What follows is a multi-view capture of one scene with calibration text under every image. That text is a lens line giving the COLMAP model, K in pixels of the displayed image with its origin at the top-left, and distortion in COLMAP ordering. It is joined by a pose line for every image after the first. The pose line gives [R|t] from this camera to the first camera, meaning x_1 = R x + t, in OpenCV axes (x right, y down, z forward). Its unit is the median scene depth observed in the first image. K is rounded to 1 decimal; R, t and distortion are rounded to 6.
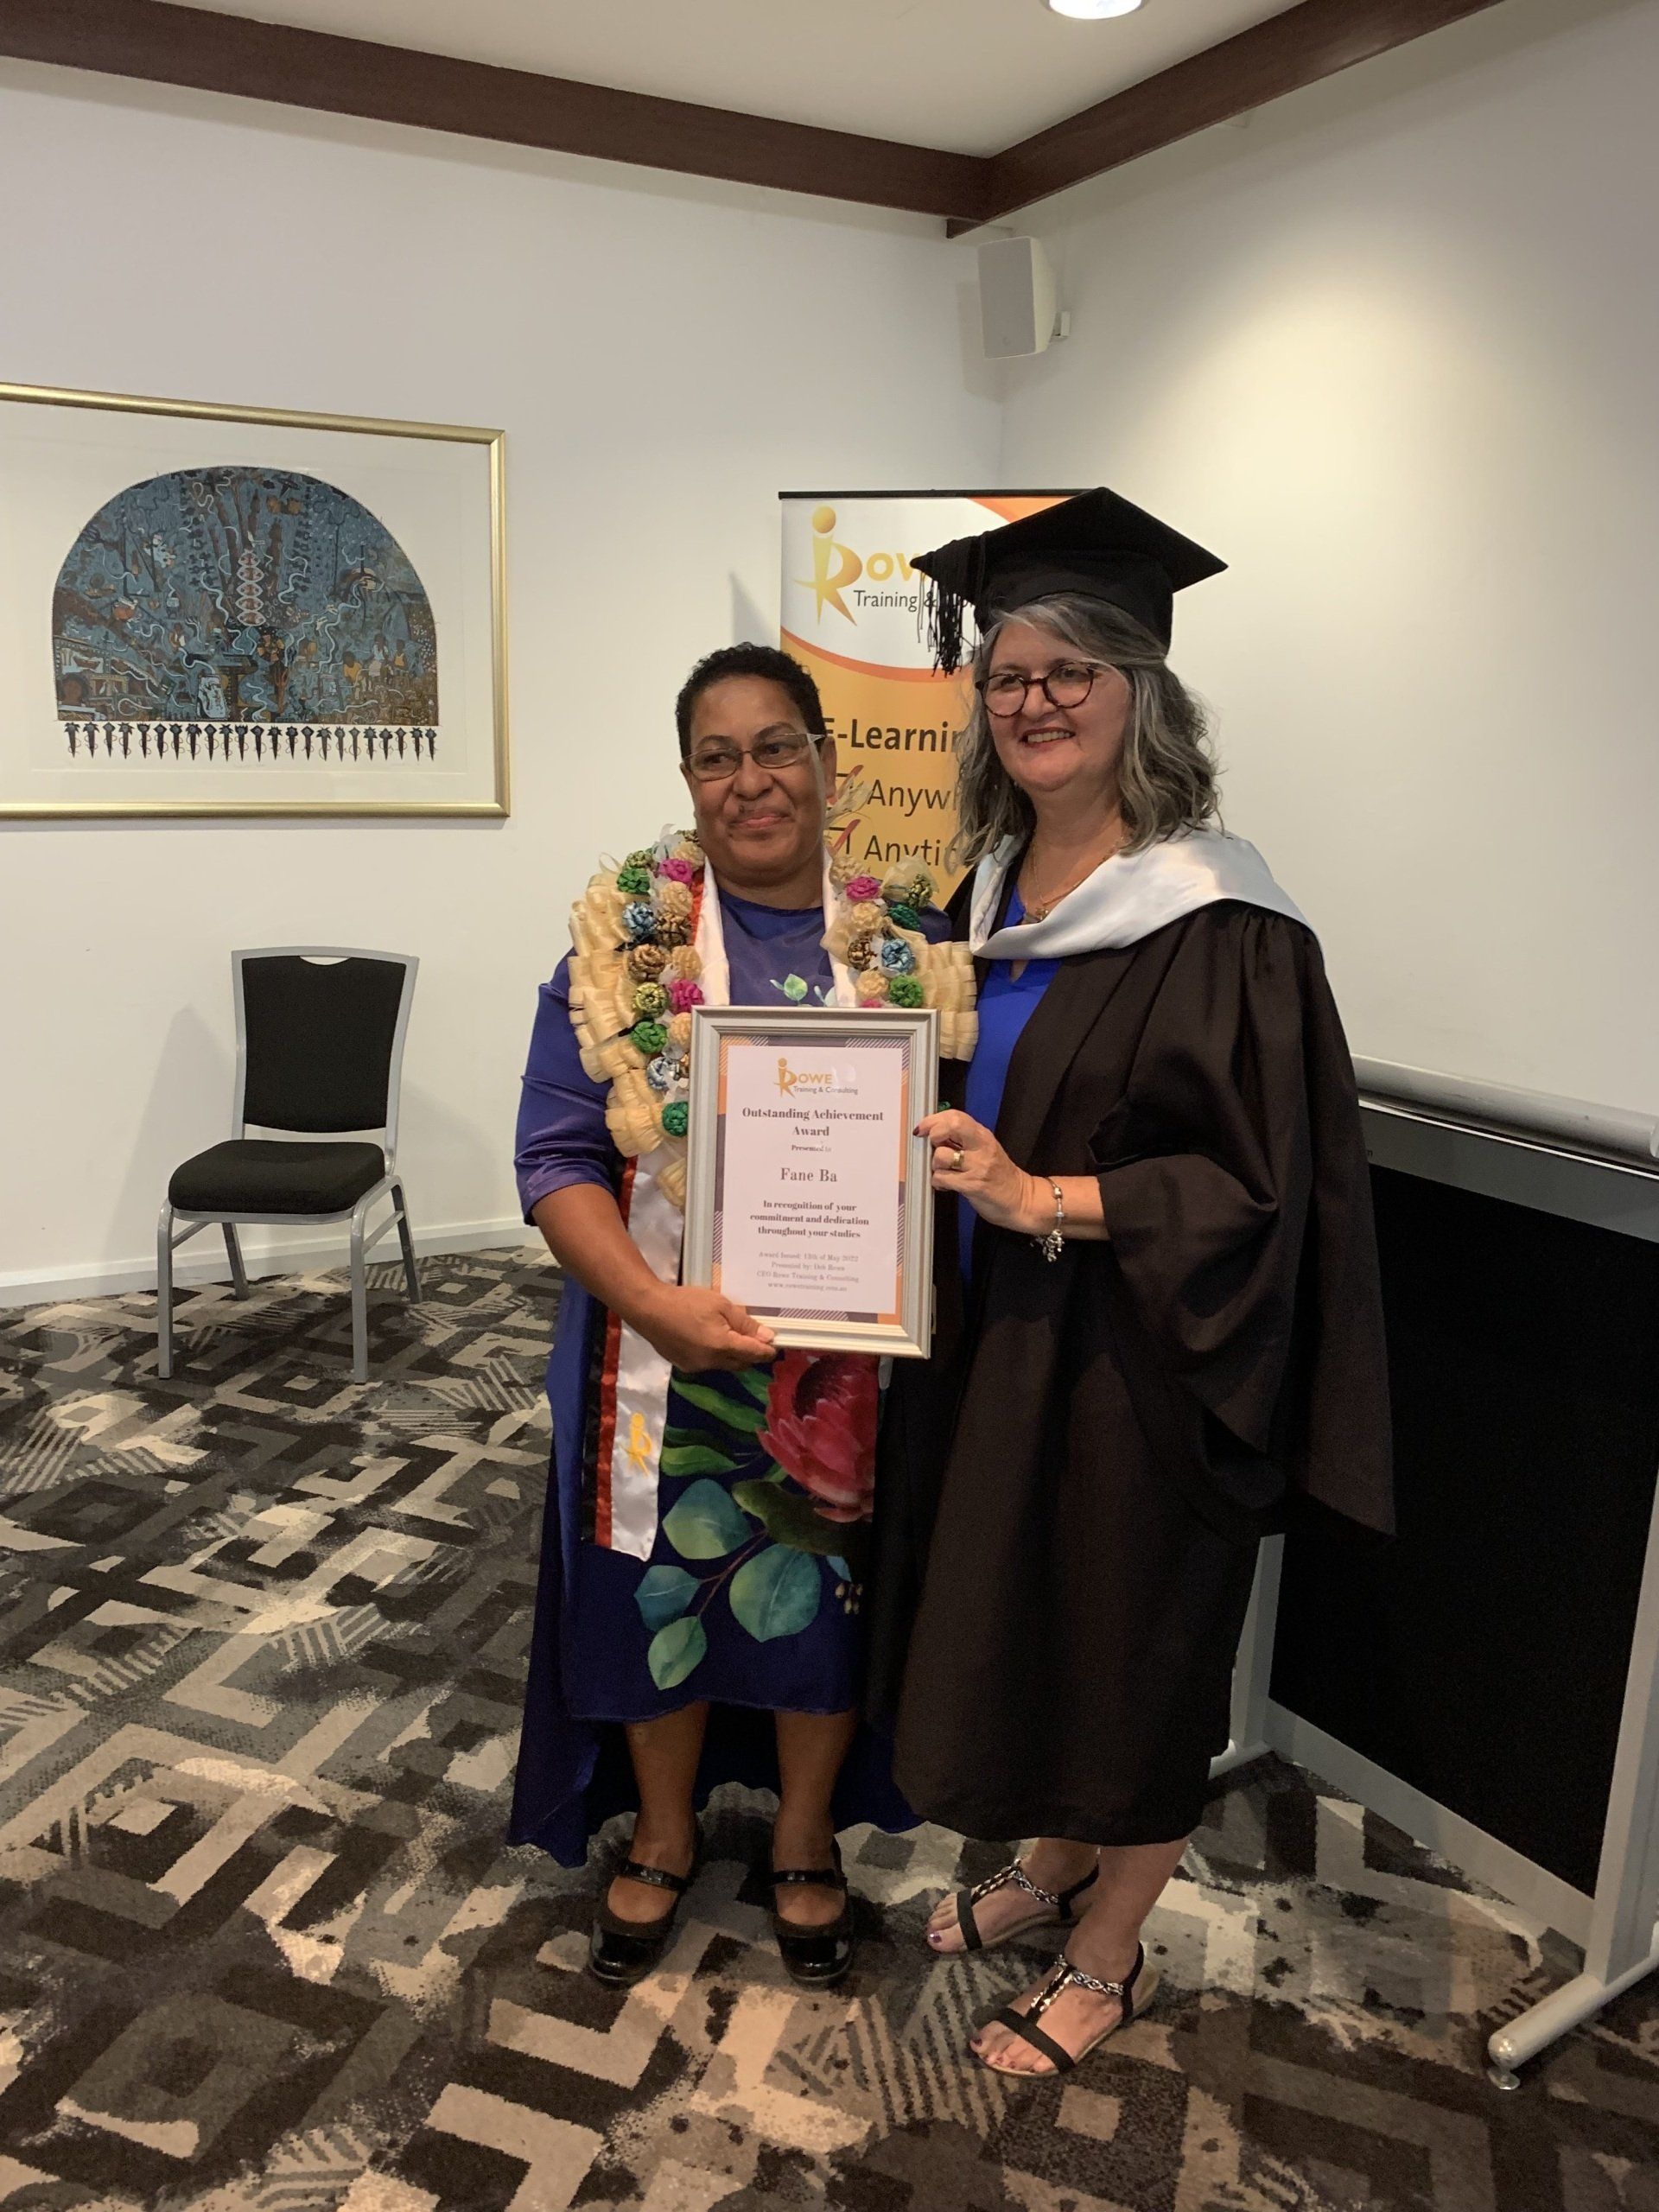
lens RADIAL K [[1581.1, 0, 859.4], [0, 1581.1, 1094.7], [0, 0, 1]] dist [0.012704, -0.011454]
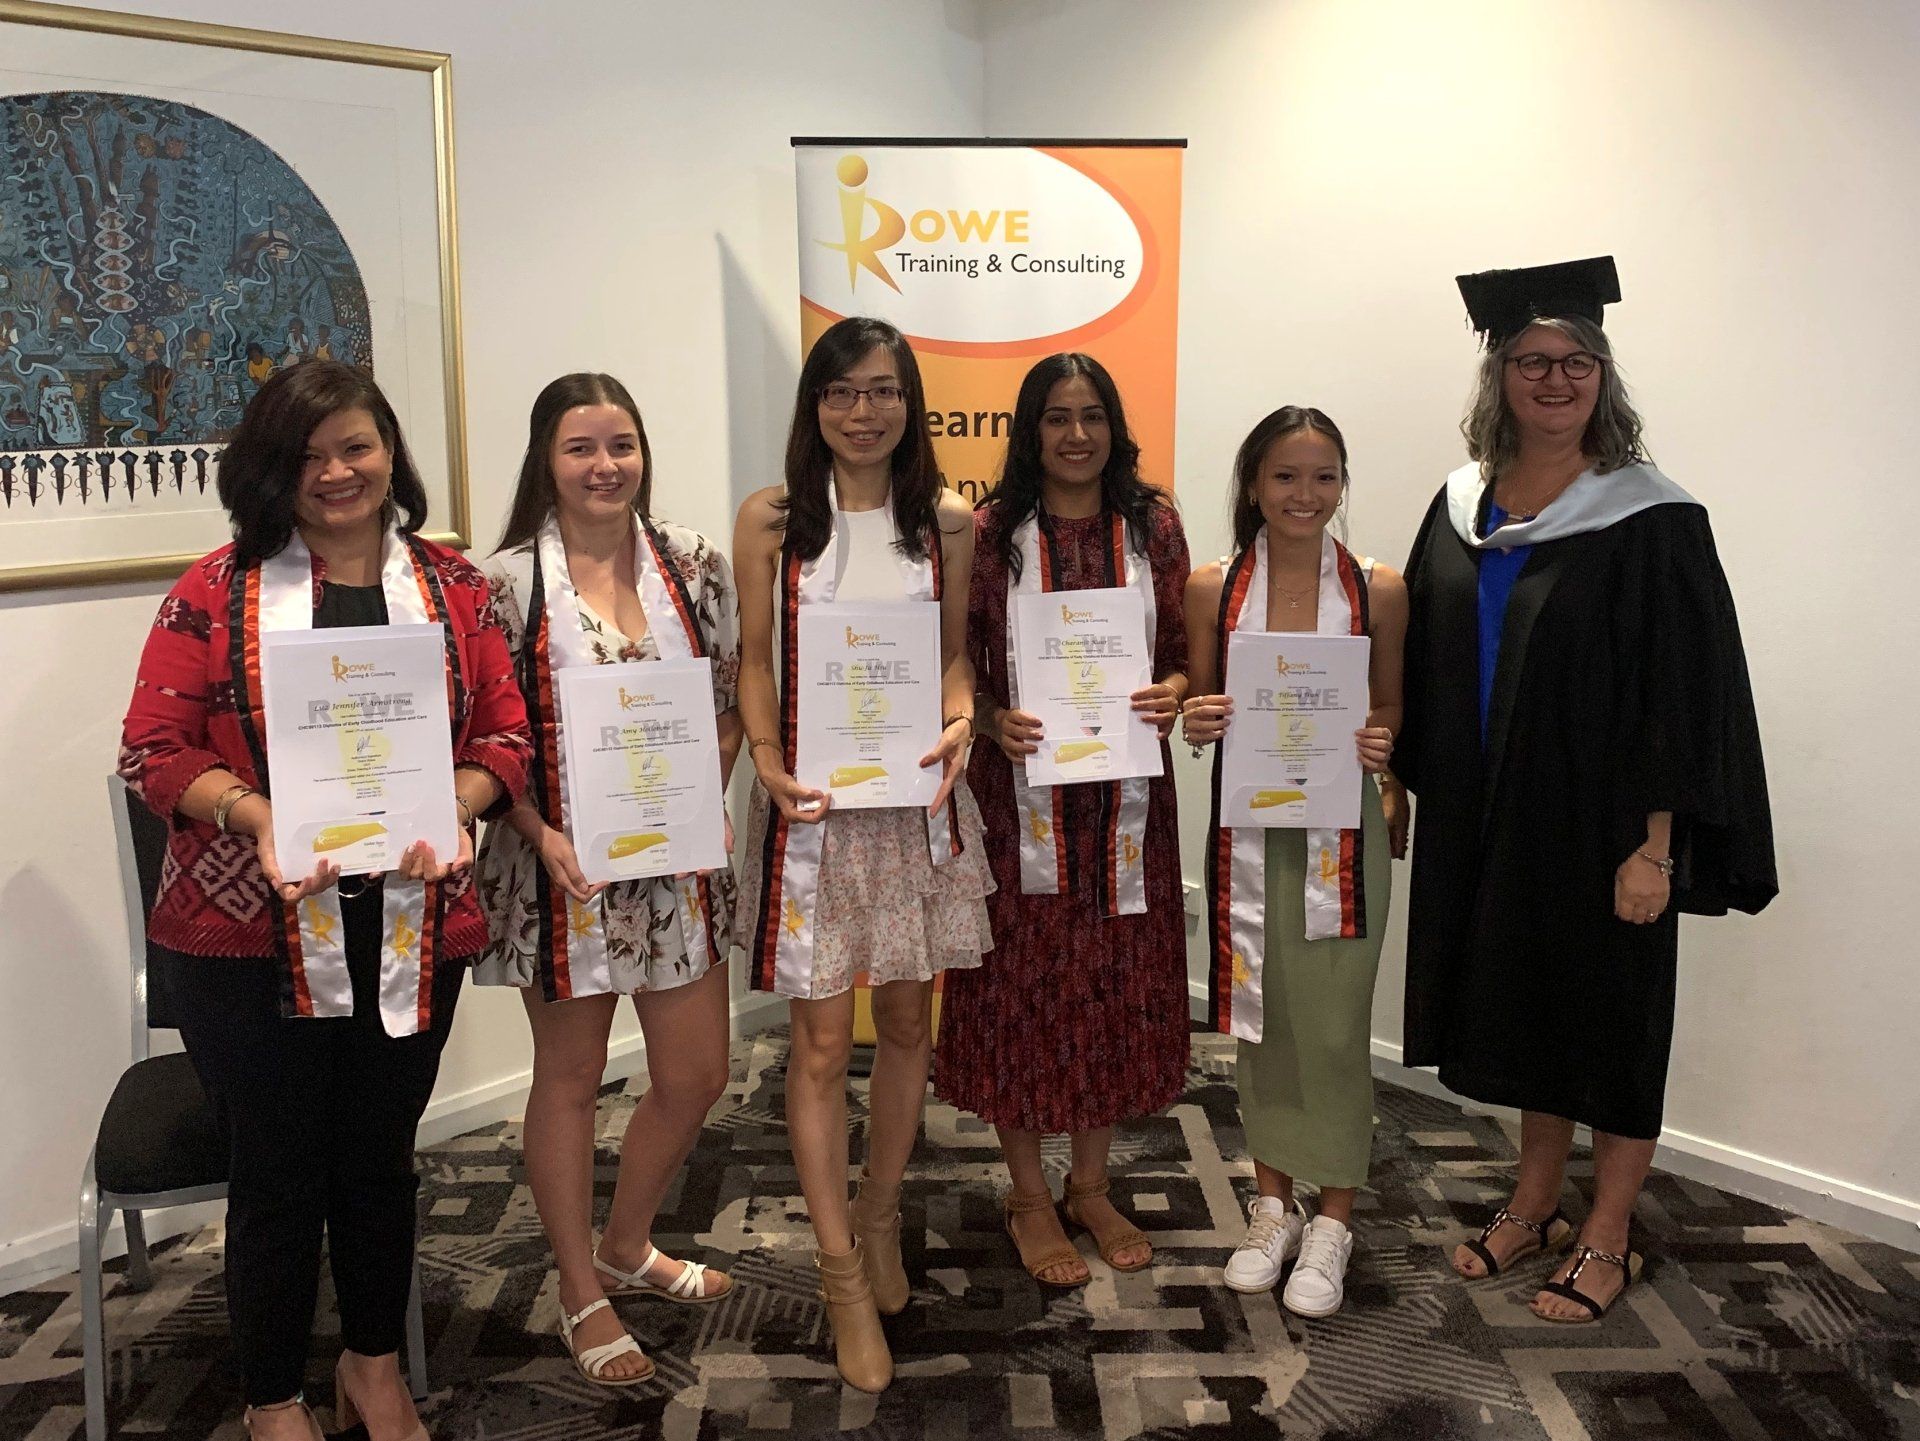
lens RADIAL K [[1649.2, 0, 1031.5], [0, 1649.2, 587.9], [0, 0, 1]] dist [0.060177, -0.065110]
pose [[0.939576, -0.081489, 0.332500, -0.254403], [0.115319, 0.989831, -0.083281, -0.065688], [-0.322332, 0.116592, 0.939419, 0.185980]]
